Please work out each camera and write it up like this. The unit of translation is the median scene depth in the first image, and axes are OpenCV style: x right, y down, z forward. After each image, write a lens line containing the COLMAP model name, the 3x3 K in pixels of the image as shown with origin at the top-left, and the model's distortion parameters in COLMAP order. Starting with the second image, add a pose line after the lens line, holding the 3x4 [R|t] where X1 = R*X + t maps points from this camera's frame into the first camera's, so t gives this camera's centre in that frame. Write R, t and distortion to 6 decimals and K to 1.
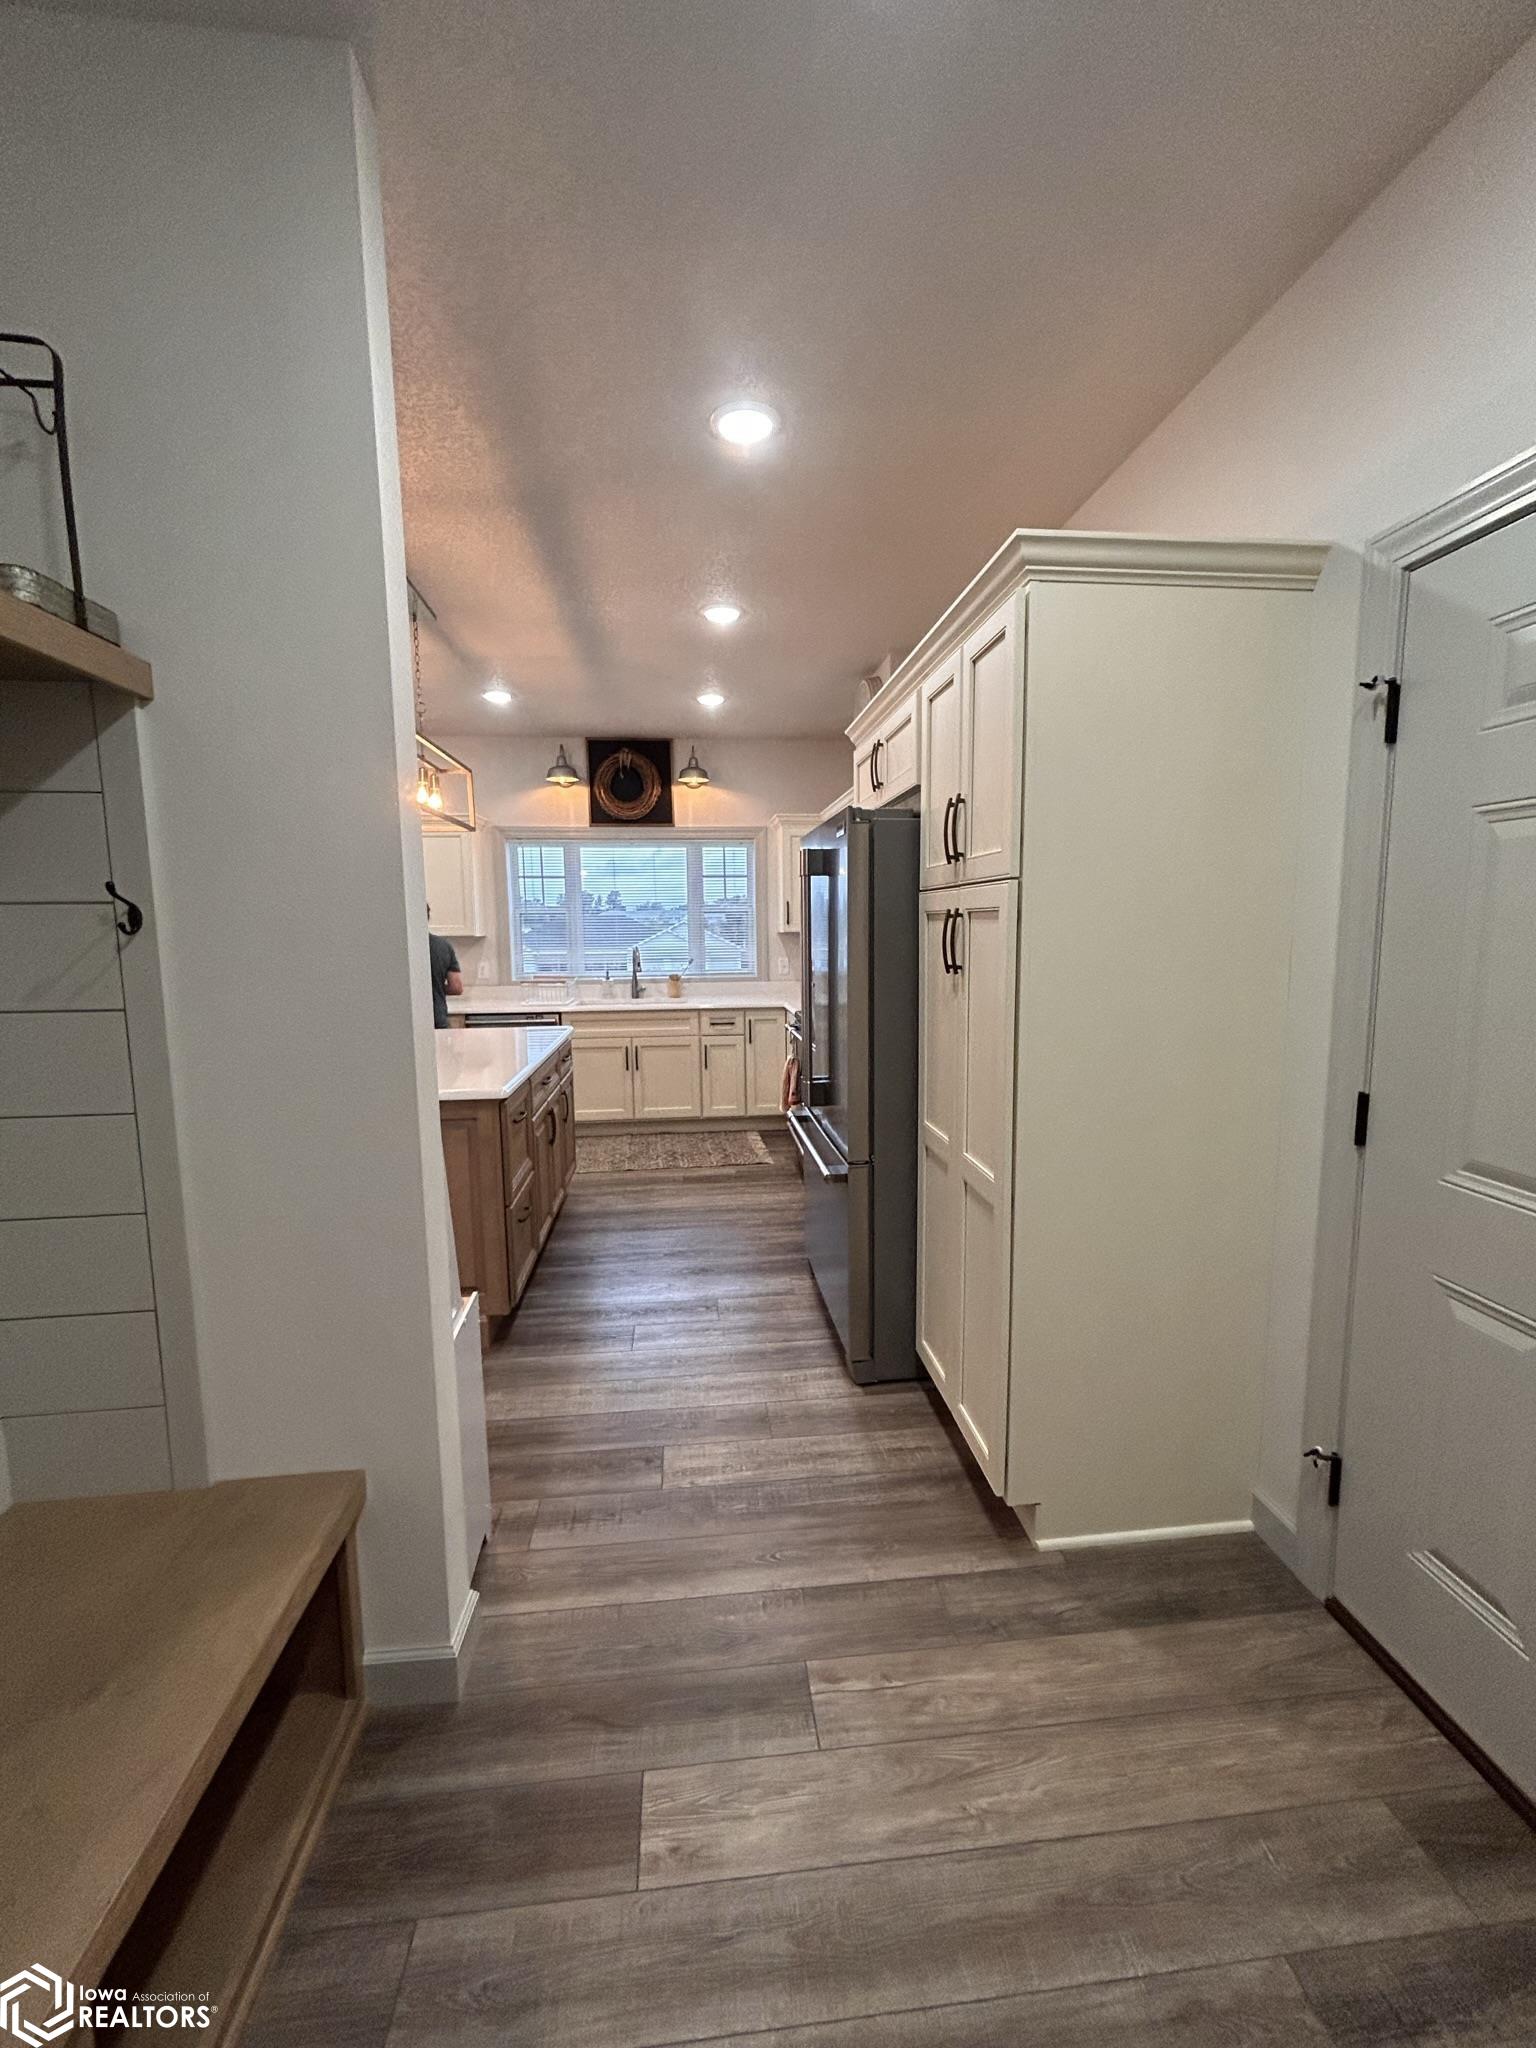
lens RADIAL K [[820.6, 0, 772.2], [0, 820.6, 1023.0], [0, 0, 1]] dist [-0.003475, -0.000078]
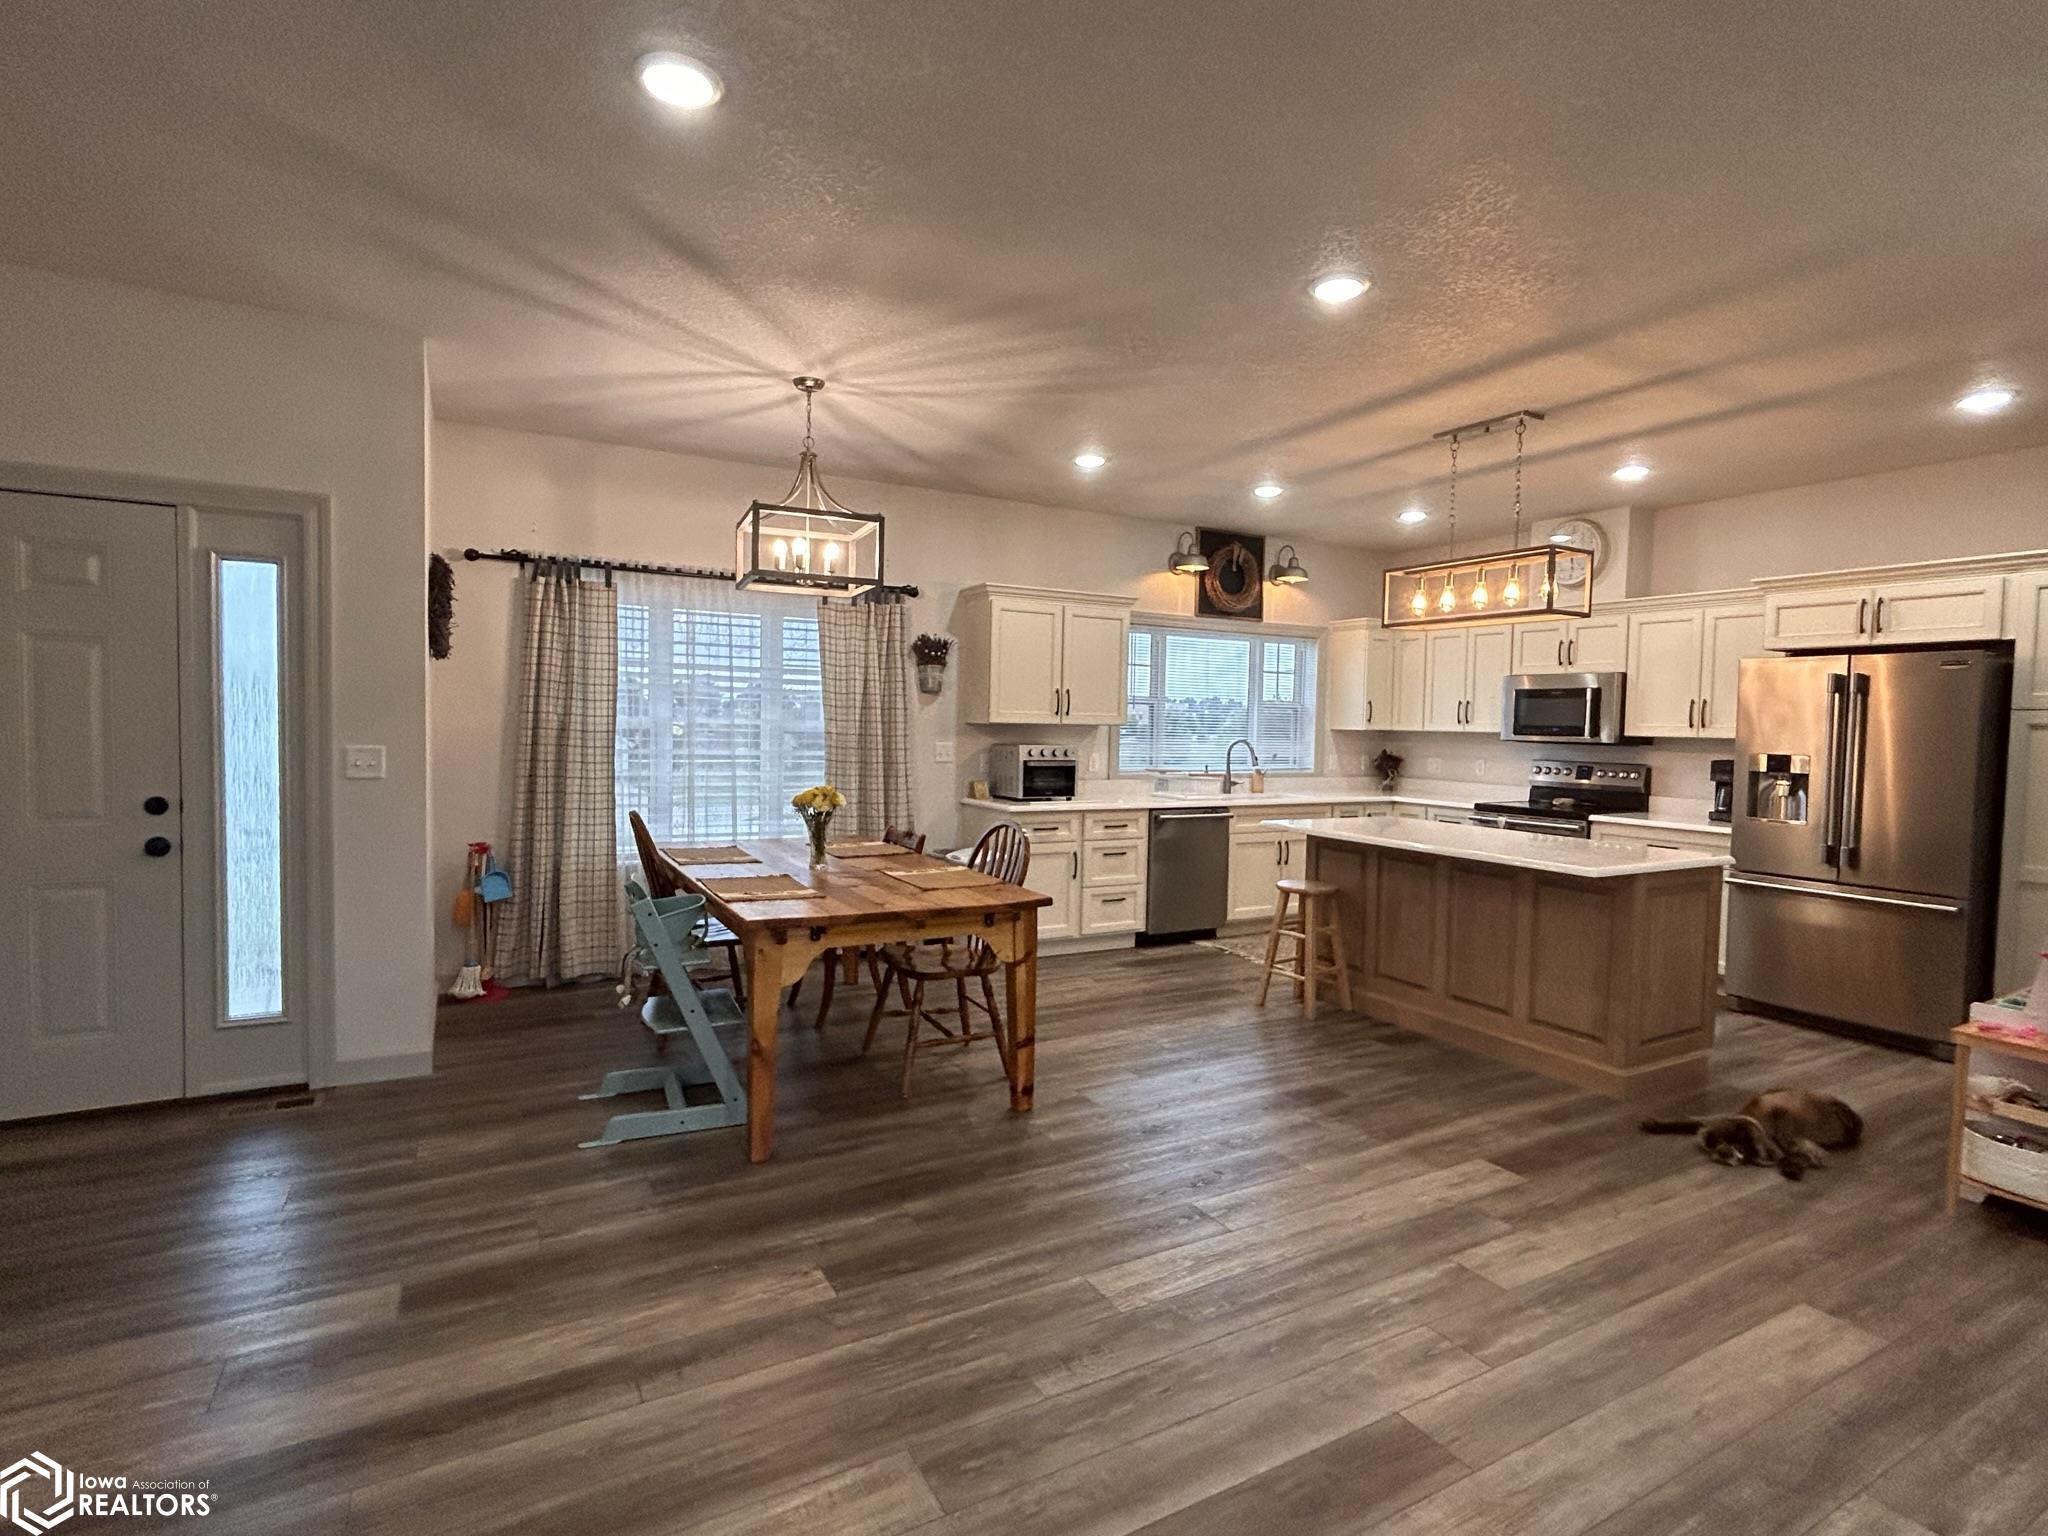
lens RADIAL K [[960.4, 0, 1025.7], [0, 960.4, 761.6], [0, 0, 1]] dist [-0.017090, -0.000201]
pose [[0.929943, 0.013829, 0.367443, -0.857010], [0.014356, 0.997165, -0.073863, 0.013425], [-0.367422, 0.073963, 0.927109, 0.034119]]
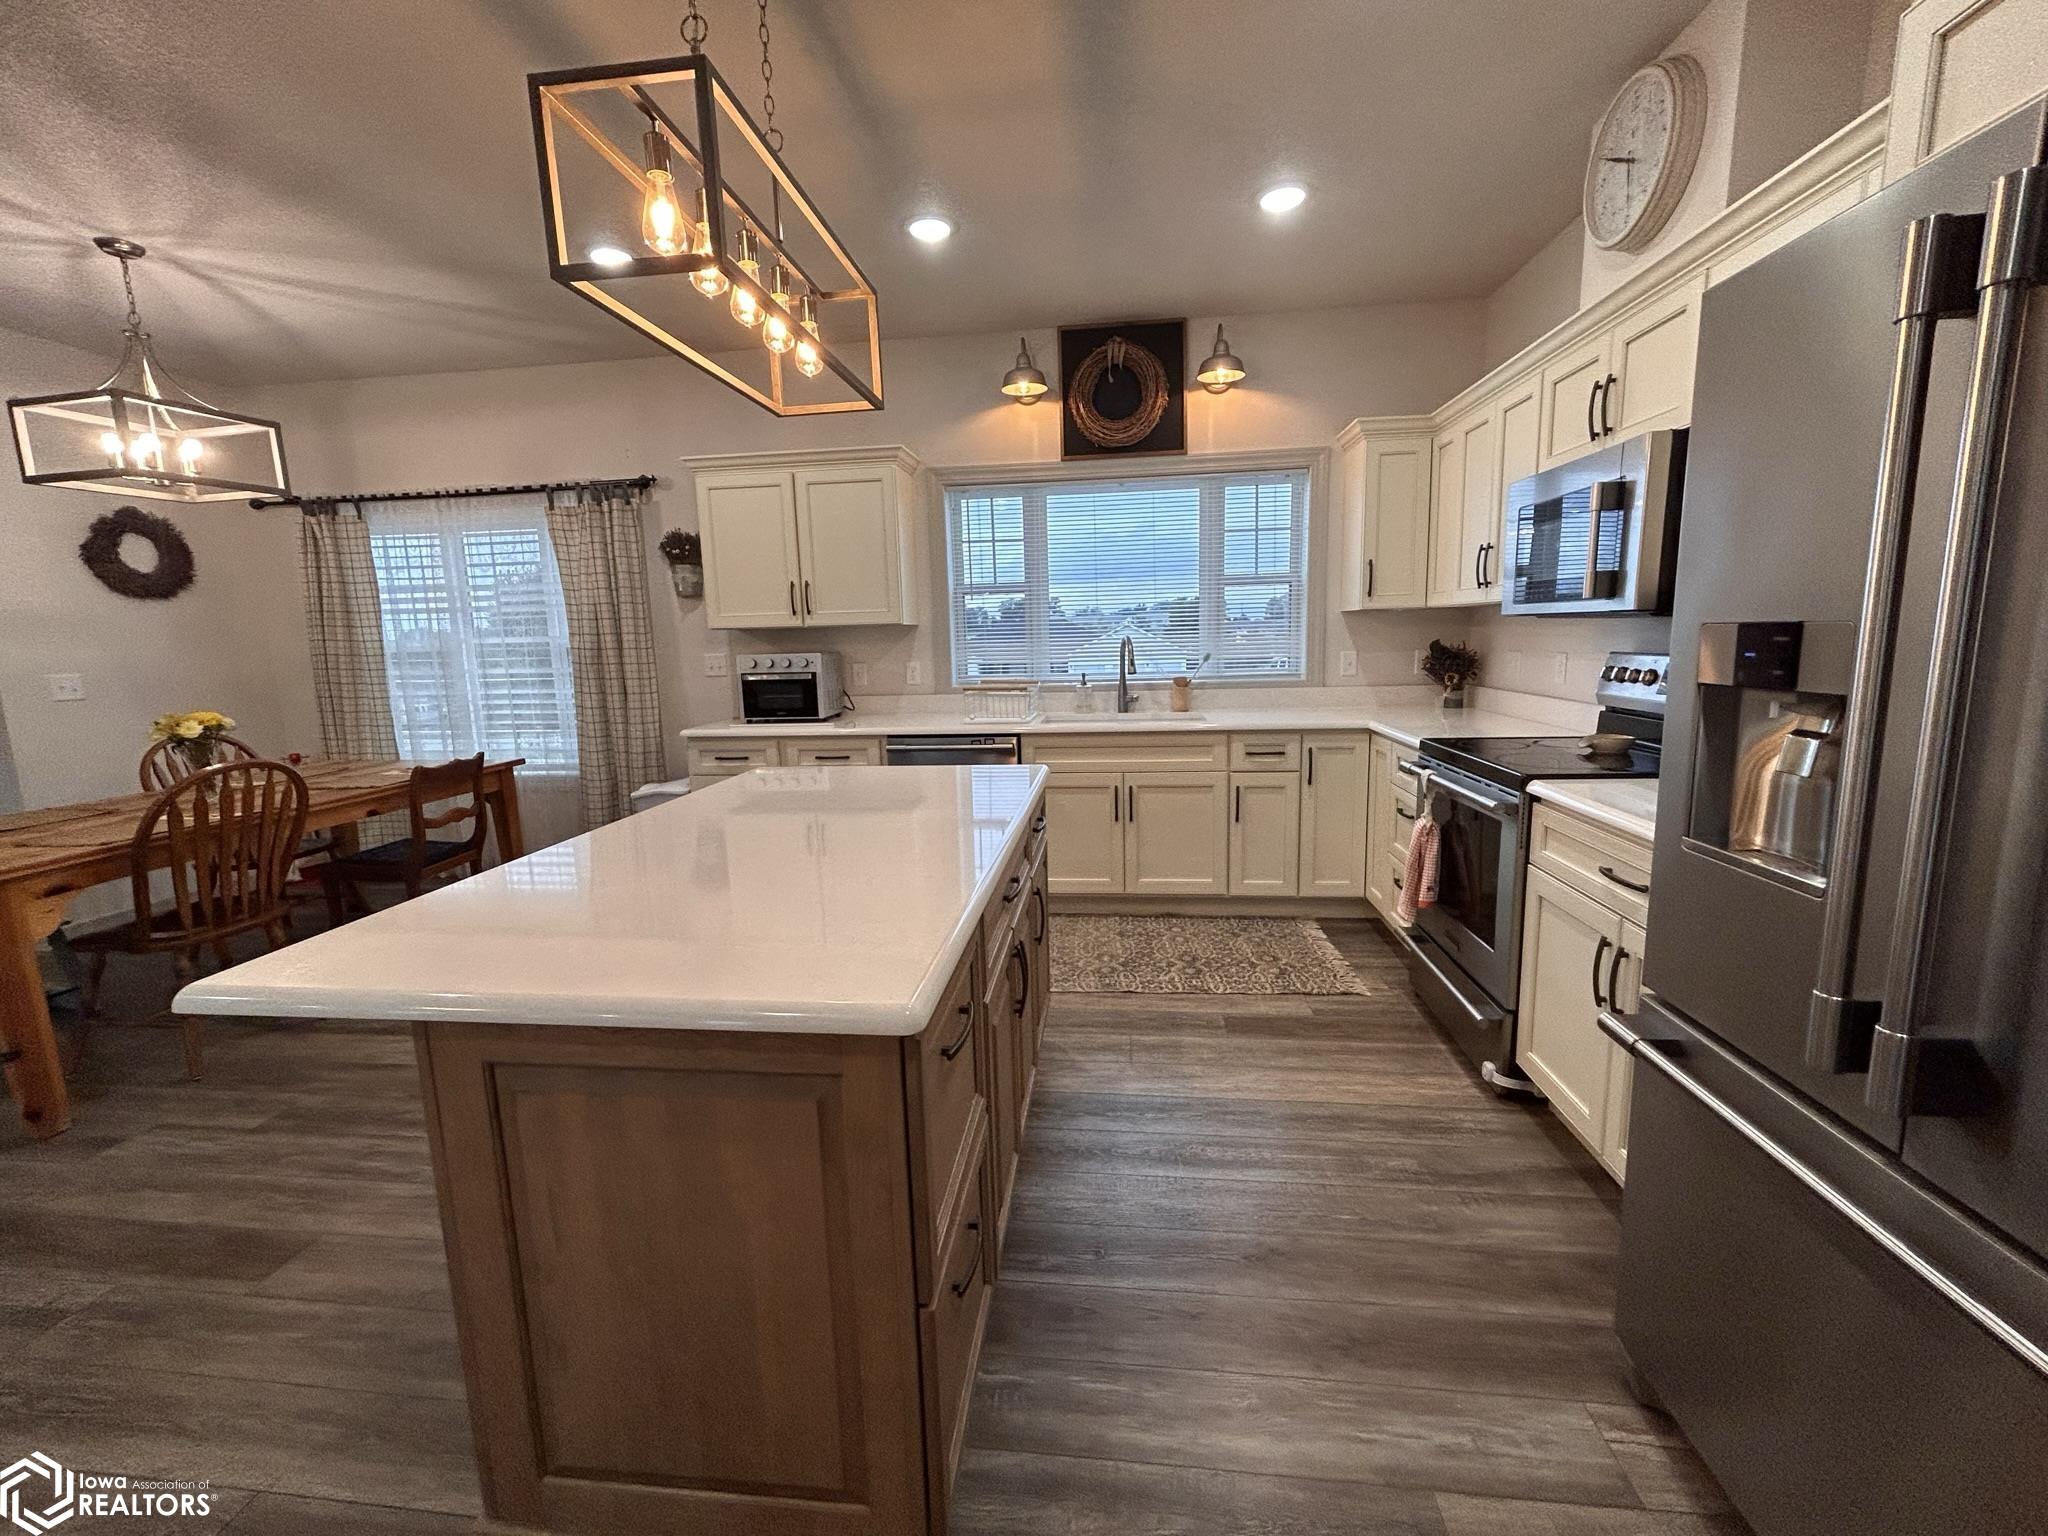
lens RADIAL K [[820.6, 0, 1022.0], [0, 820.6, 765.5], [0, 0, 1]] dist [-0.003475, -0.000078]
pose [[0.974261, 0.018410, -0.224671, -0.099682], [-0.008229, 0.998900, 0.046167, -0.017776], [0.225274, -0.043130, 0.973340, 0.326533]]
